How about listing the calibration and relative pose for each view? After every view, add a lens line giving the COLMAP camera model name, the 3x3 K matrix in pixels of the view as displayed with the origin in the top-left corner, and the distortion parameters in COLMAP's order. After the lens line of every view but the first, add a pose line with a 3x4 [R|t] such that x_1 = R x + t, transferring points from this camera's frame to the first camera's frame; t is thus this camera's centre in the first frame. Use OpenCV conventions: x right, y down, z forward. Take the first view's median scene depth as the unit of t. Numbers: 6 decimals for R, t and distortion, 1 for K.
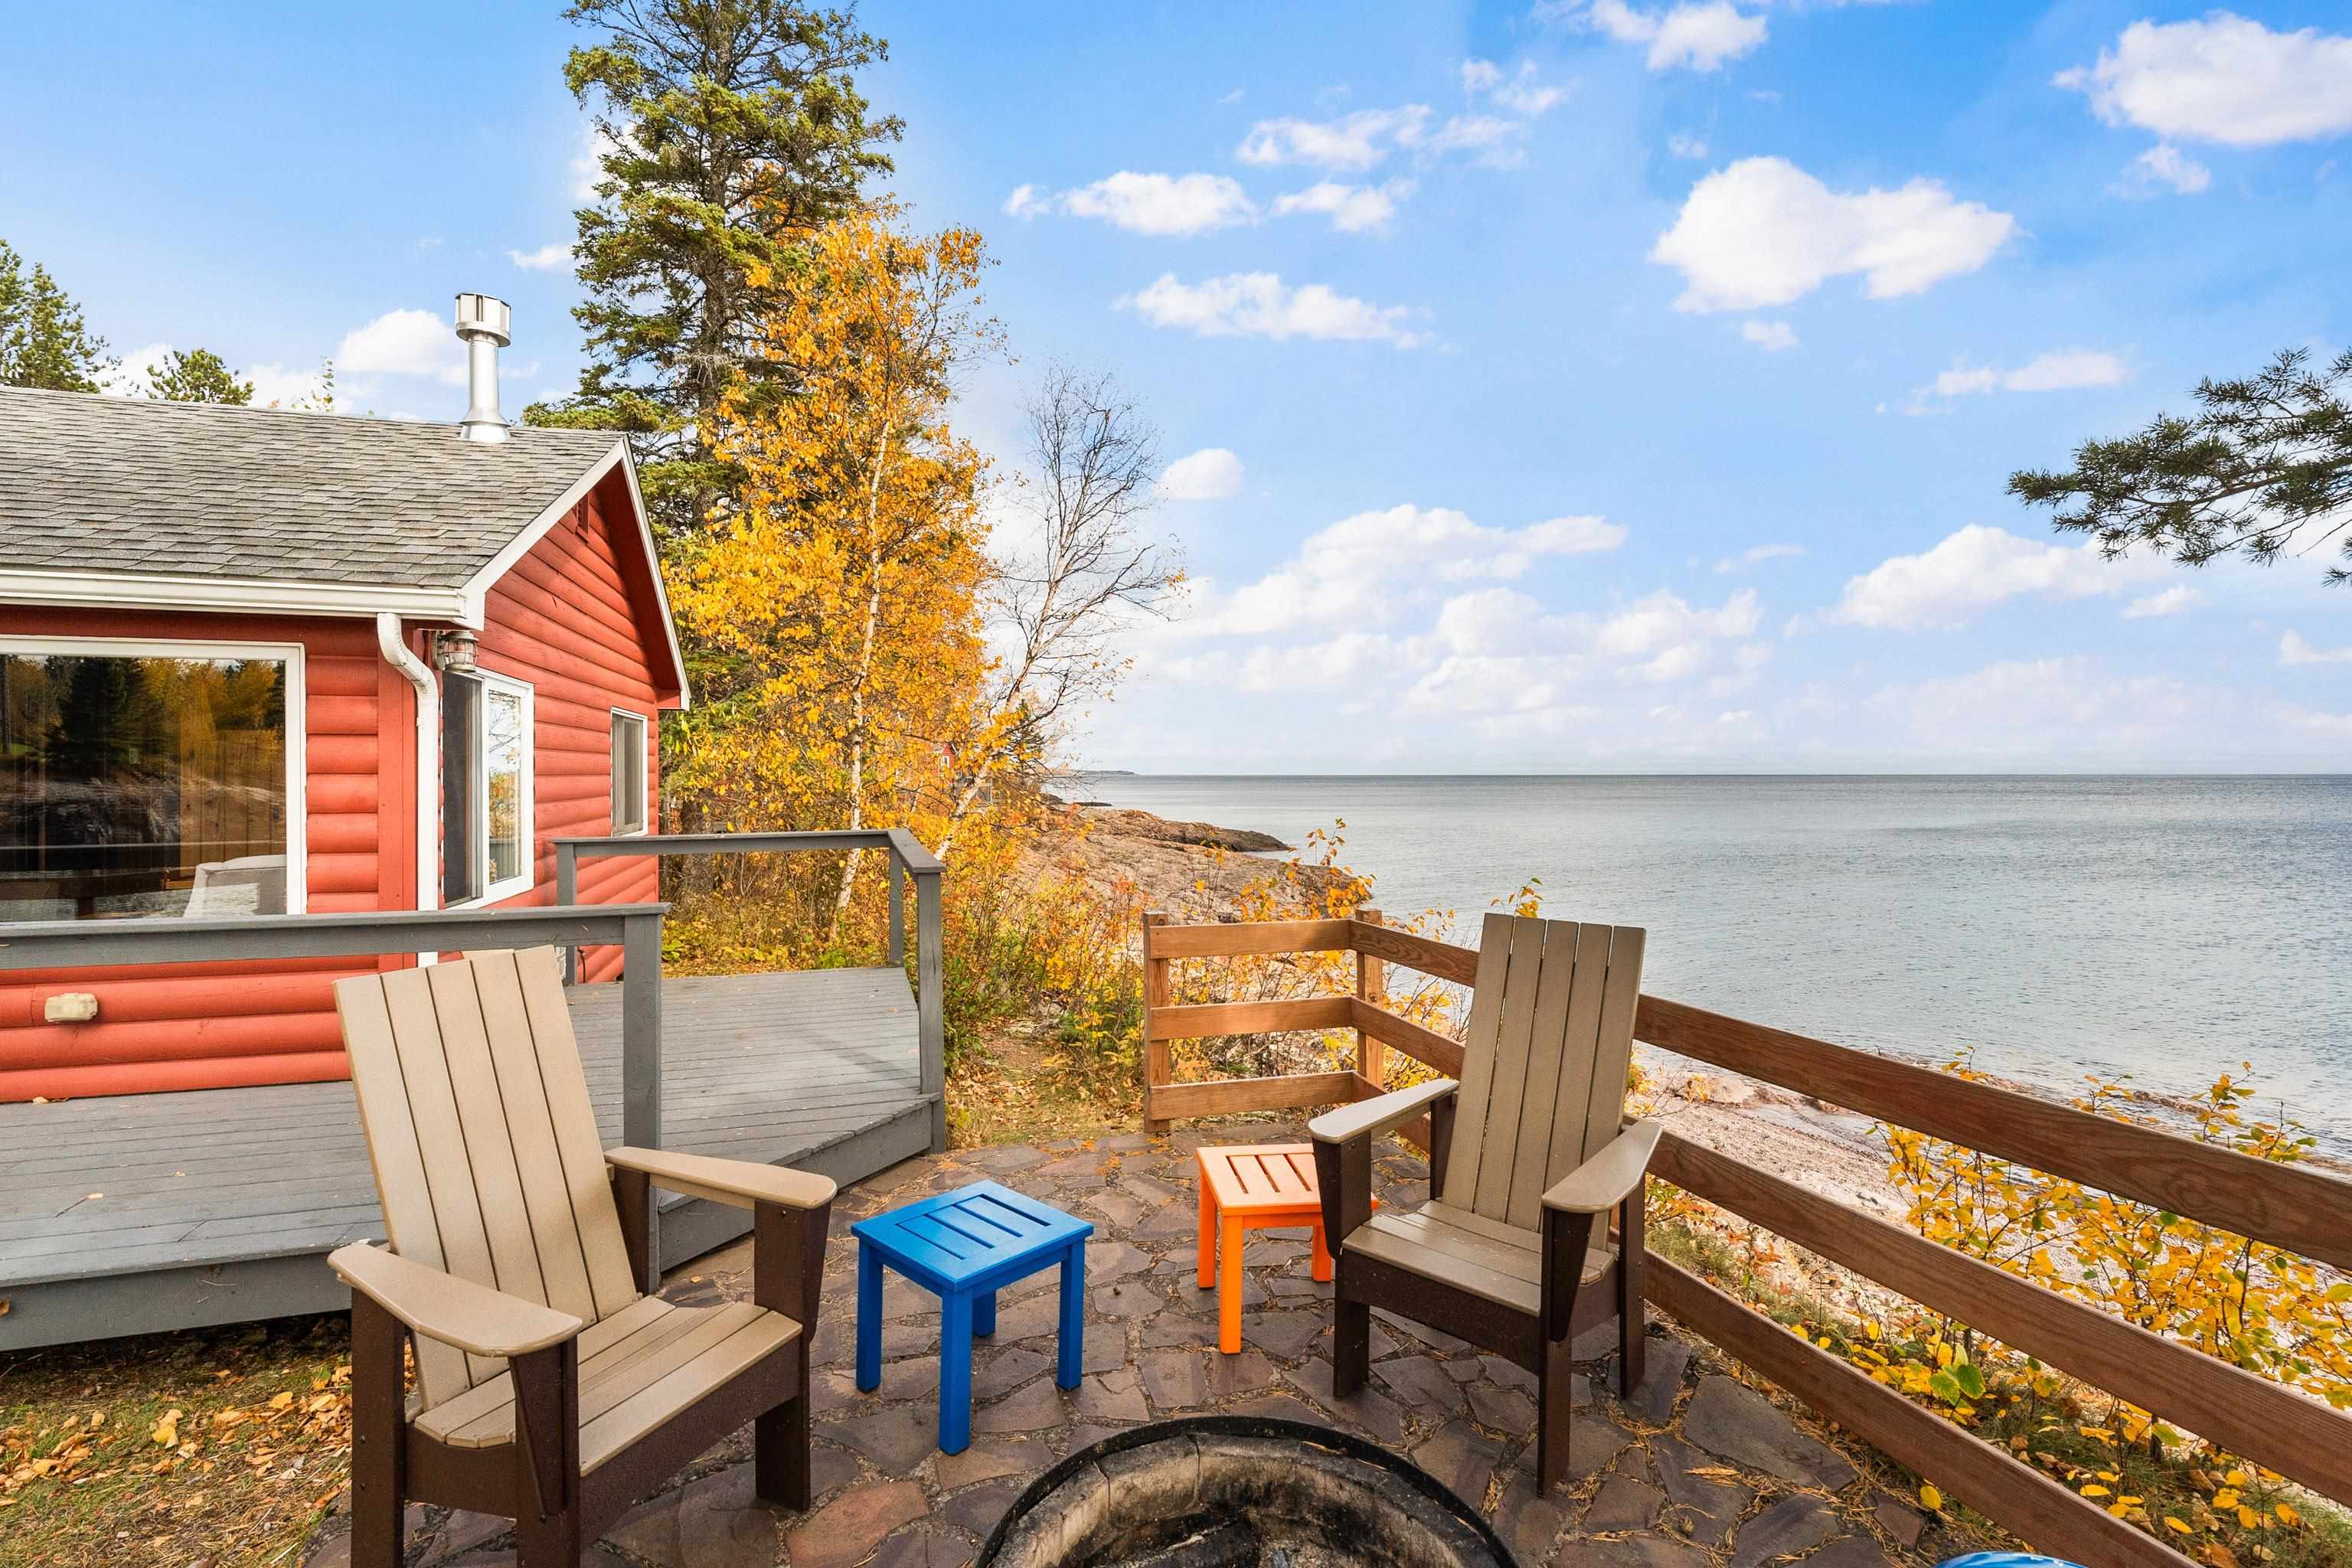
lens RADIAL K [[1071.5, 0, 1178.7], [0, 1071.5, 769.3], [0, 0, 1]] dist [-0.003420, 0.000556]
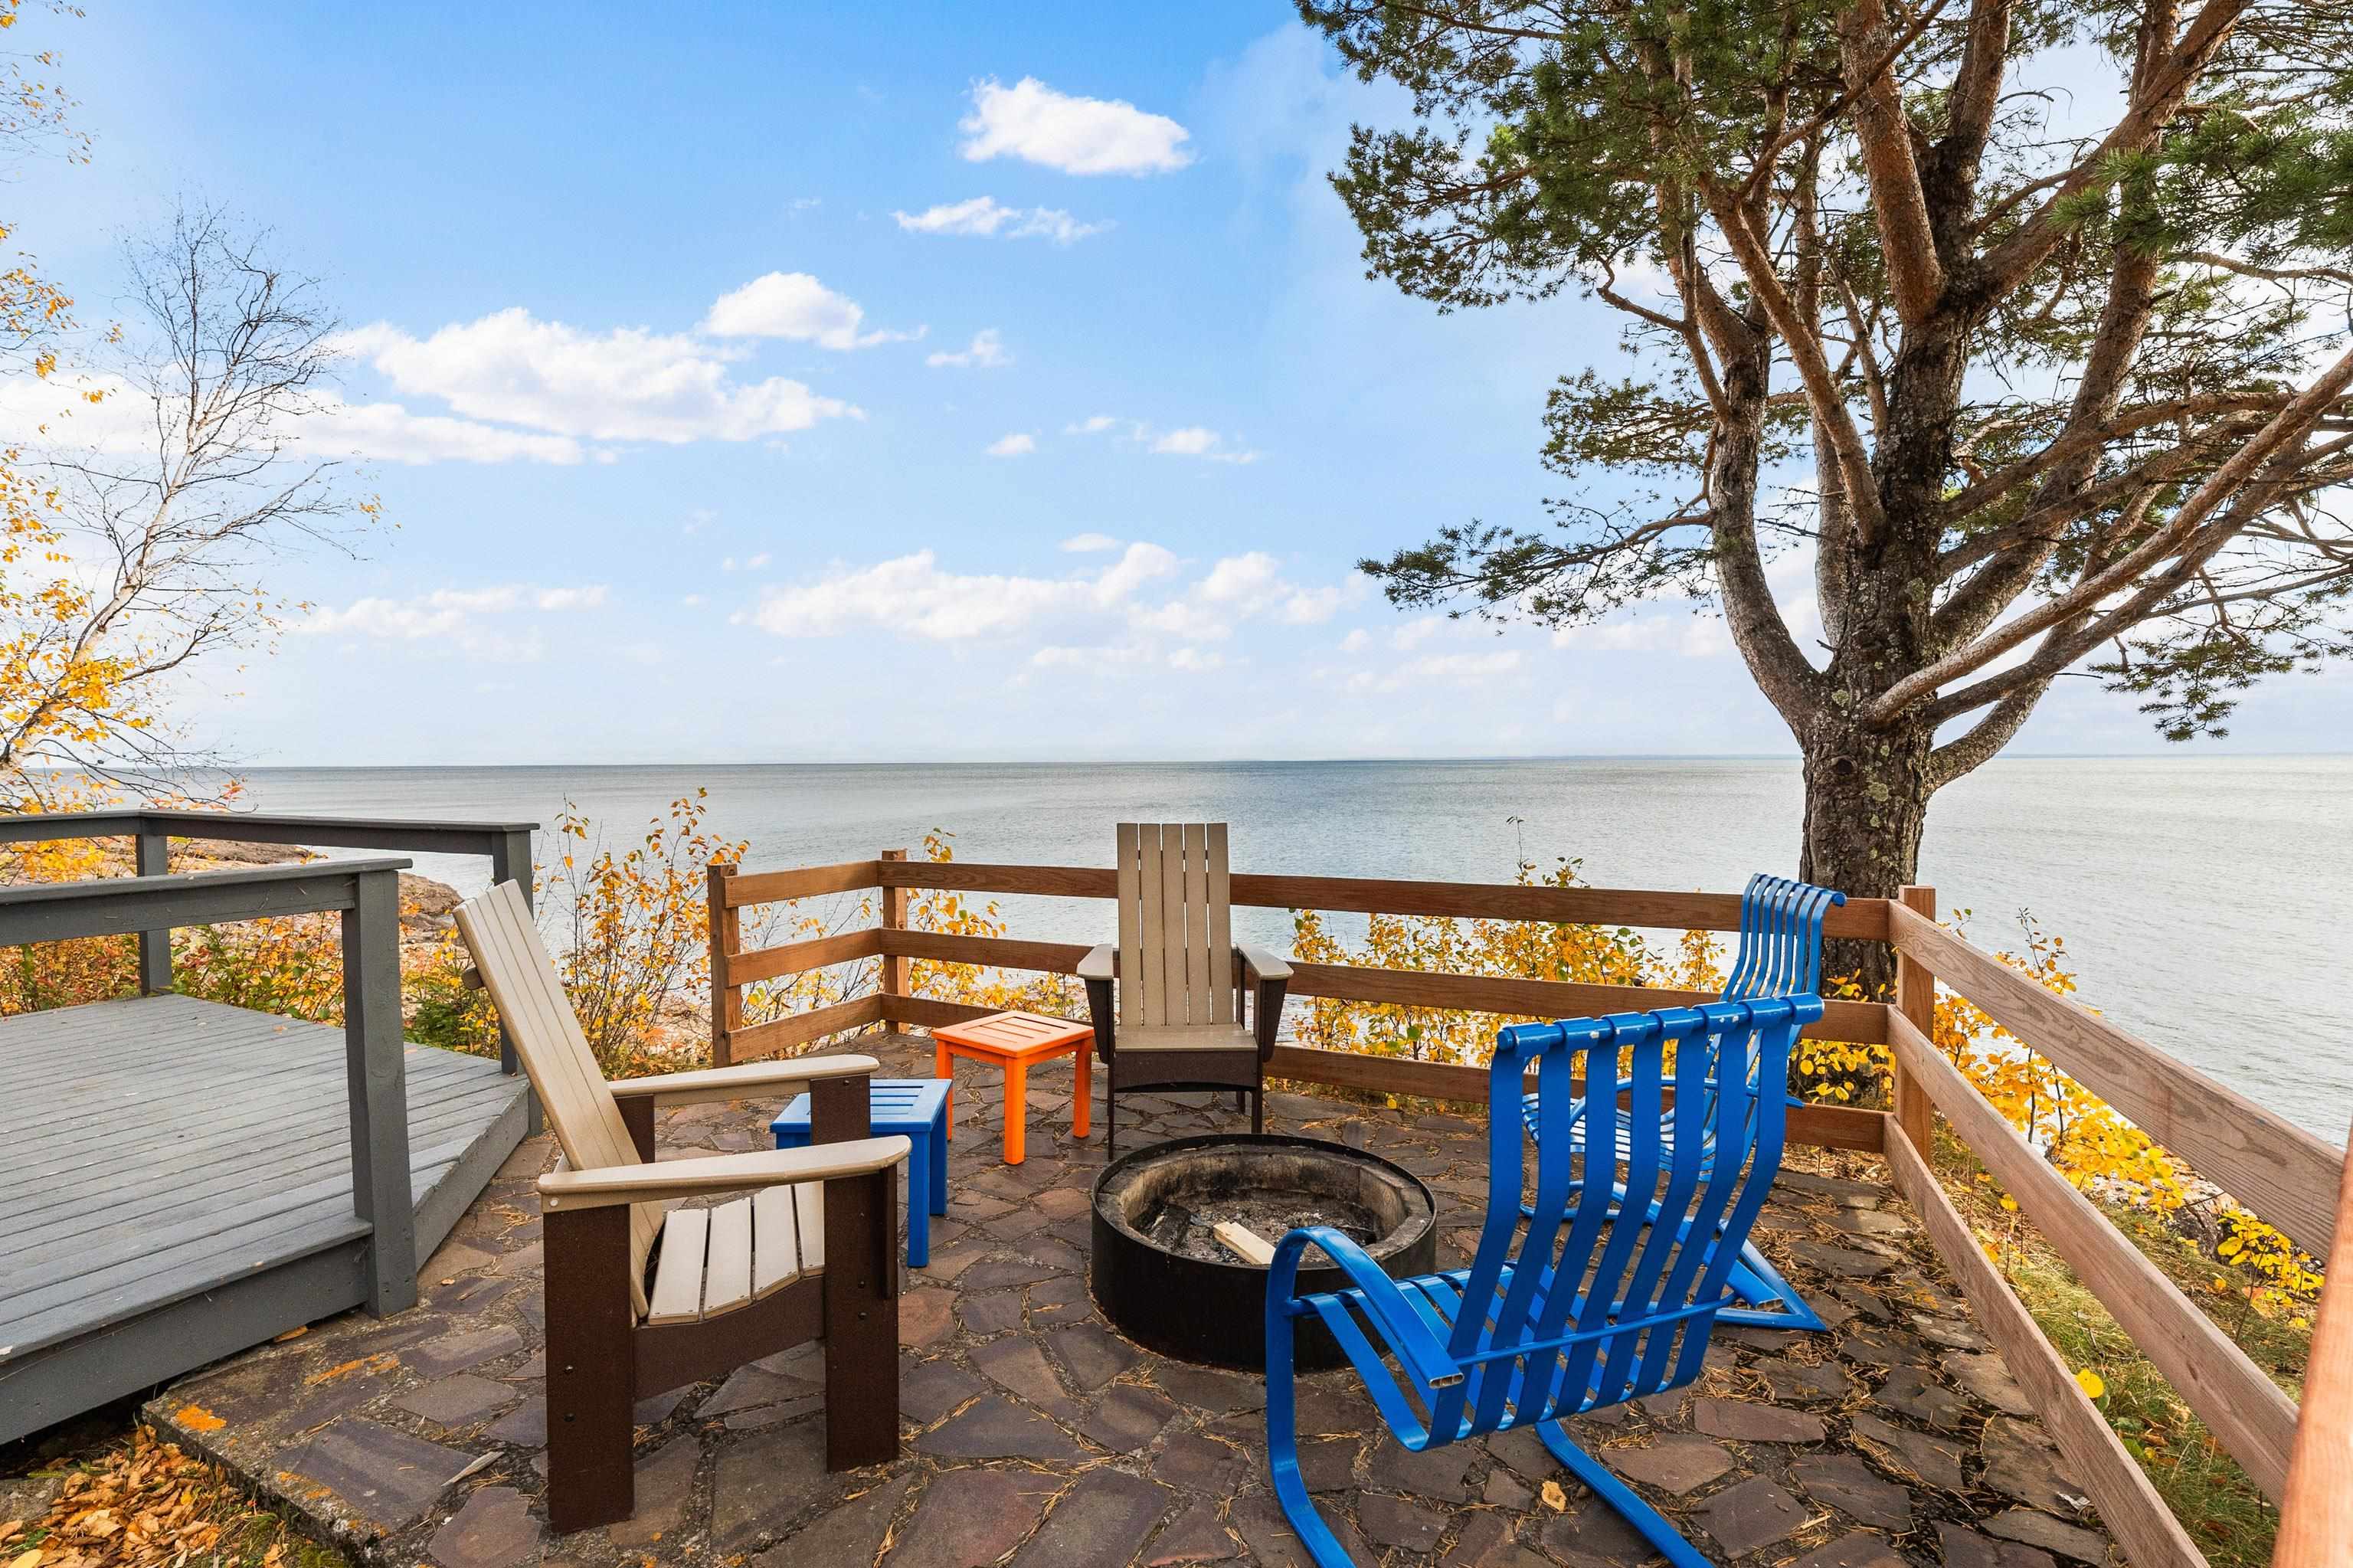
lens RADIAL K [[1072.0, 0, 1179.2], [0, 1072.0, 769.3], [0, 0, 1]] dist [-0.003420, 0.000556]
pose [[0.713461, -0.014289, 0.700549, -0.550093], [0.002389, 0.999836, 0.017960, 0.032734], [-0.700691, -0.011140, 0.713378, -0.047647]]
